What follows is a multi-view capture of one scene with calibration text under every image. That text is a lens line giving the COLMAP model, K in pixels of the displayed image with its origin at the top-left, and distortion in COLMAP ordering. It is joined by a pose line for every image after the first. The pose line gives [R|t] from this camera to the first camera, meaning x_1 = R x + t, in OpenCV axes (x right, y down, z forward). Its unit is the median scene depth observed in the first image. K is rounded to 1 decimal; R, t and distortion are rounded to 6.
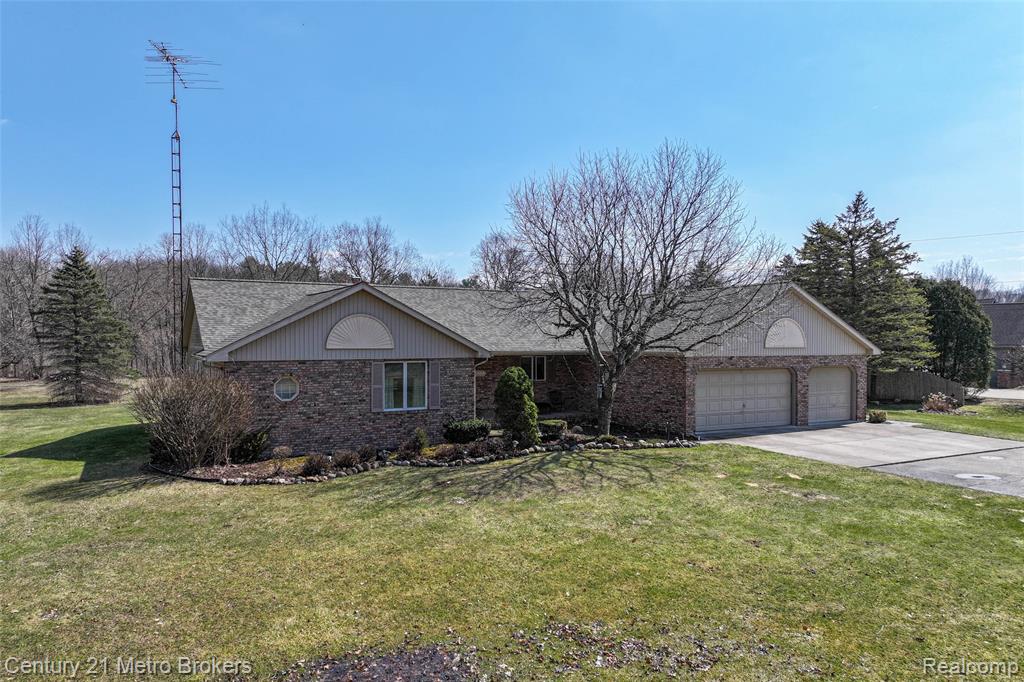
lens RADIAL K [[719.5, 0, 513.4], [0, 719.5, 341.5], [0, 0, 1]] dist [0.010593, 0.000410]
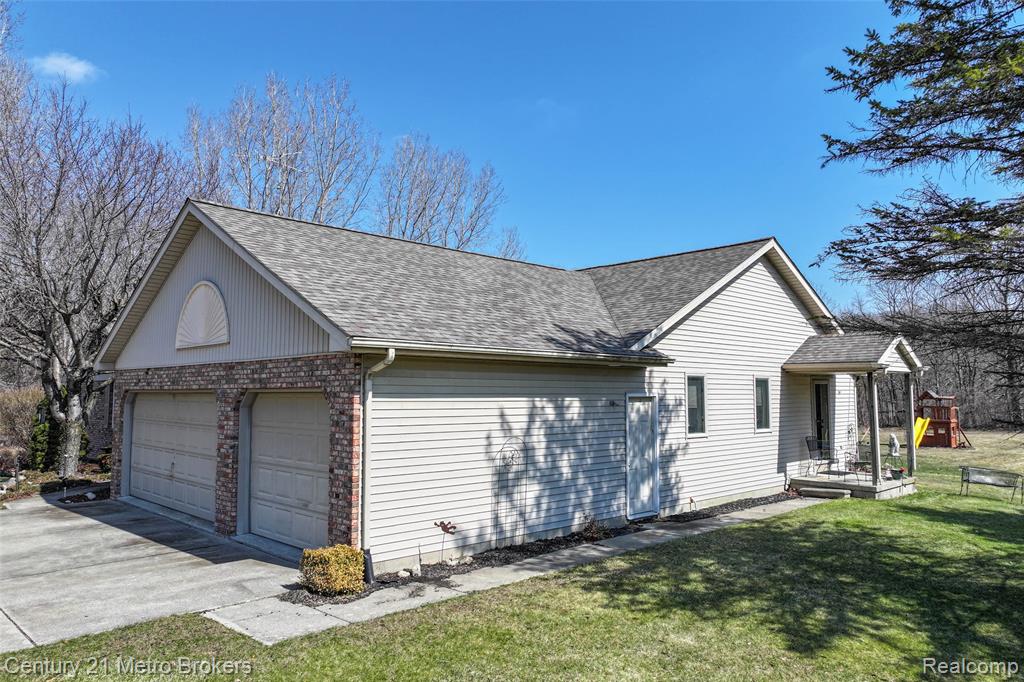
lens RADIAL K [[719.5, 0, 513.4], [0, 719.5, 341.5], [0, 0, 1]] dist [0.010593, 0.000410]
pose [[0.265162, -0.072847, -0.961448, 0.995612], [-0.005527, 0.997011, -0.077066, 0.045037], [0.964188, 0.025748, 0.263966, 1.232768]]
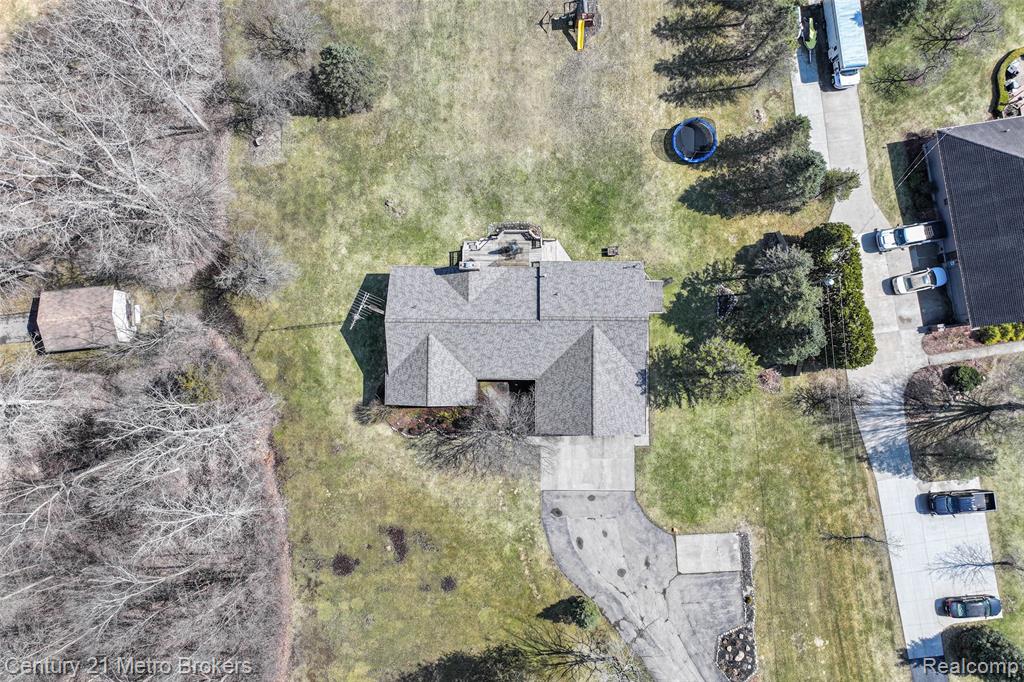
lens RADIAL K [[719.5, 0, 513.4], [0, 719.5, 341.5], [0, 0, 1]] dist [0.010593, 0.000410]
pose [[0.872720, 0.487733, -0.021808, 0.043240], [0.000813, 0.043216, 0.999065, -2.967263], [0.488220, -0.871923, 0.037319, 1.205394]]
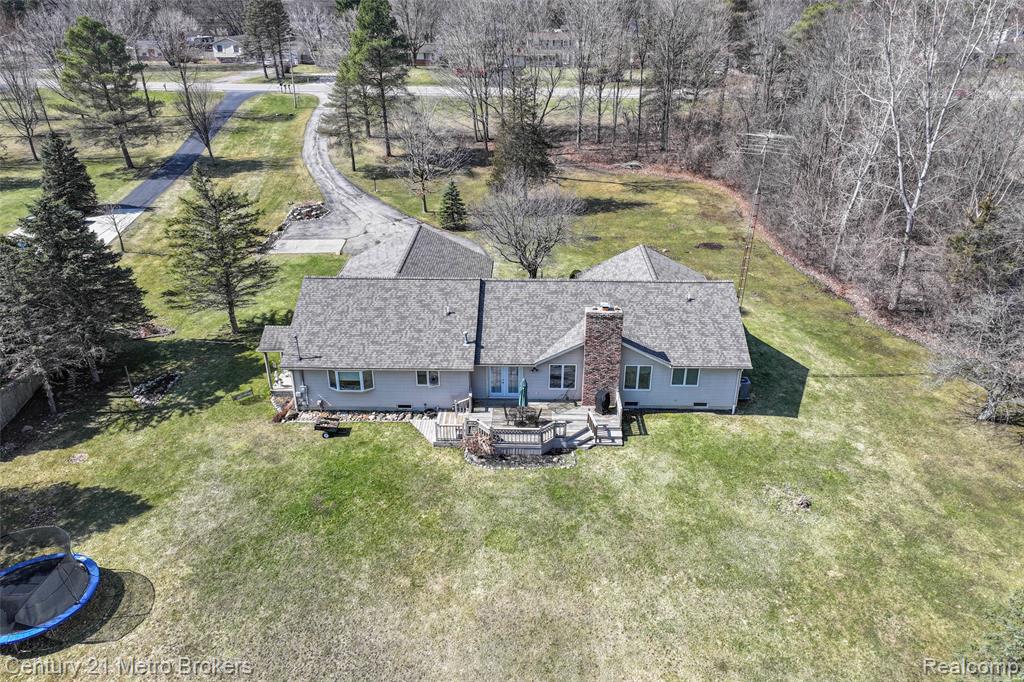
lens RADIAL K [[719.5, 0, 513.4], [0, 719.5, 341.5], [0, 0, 1]] dist [0.010593, 0.000410]
pose [[-0.864254, -0.221240, 0.451794, -0.876911], [0.001114, 0.897256, 0.441510, -0.740853], [-0.503055, 0.382080, -0.775210, 2.837370]]
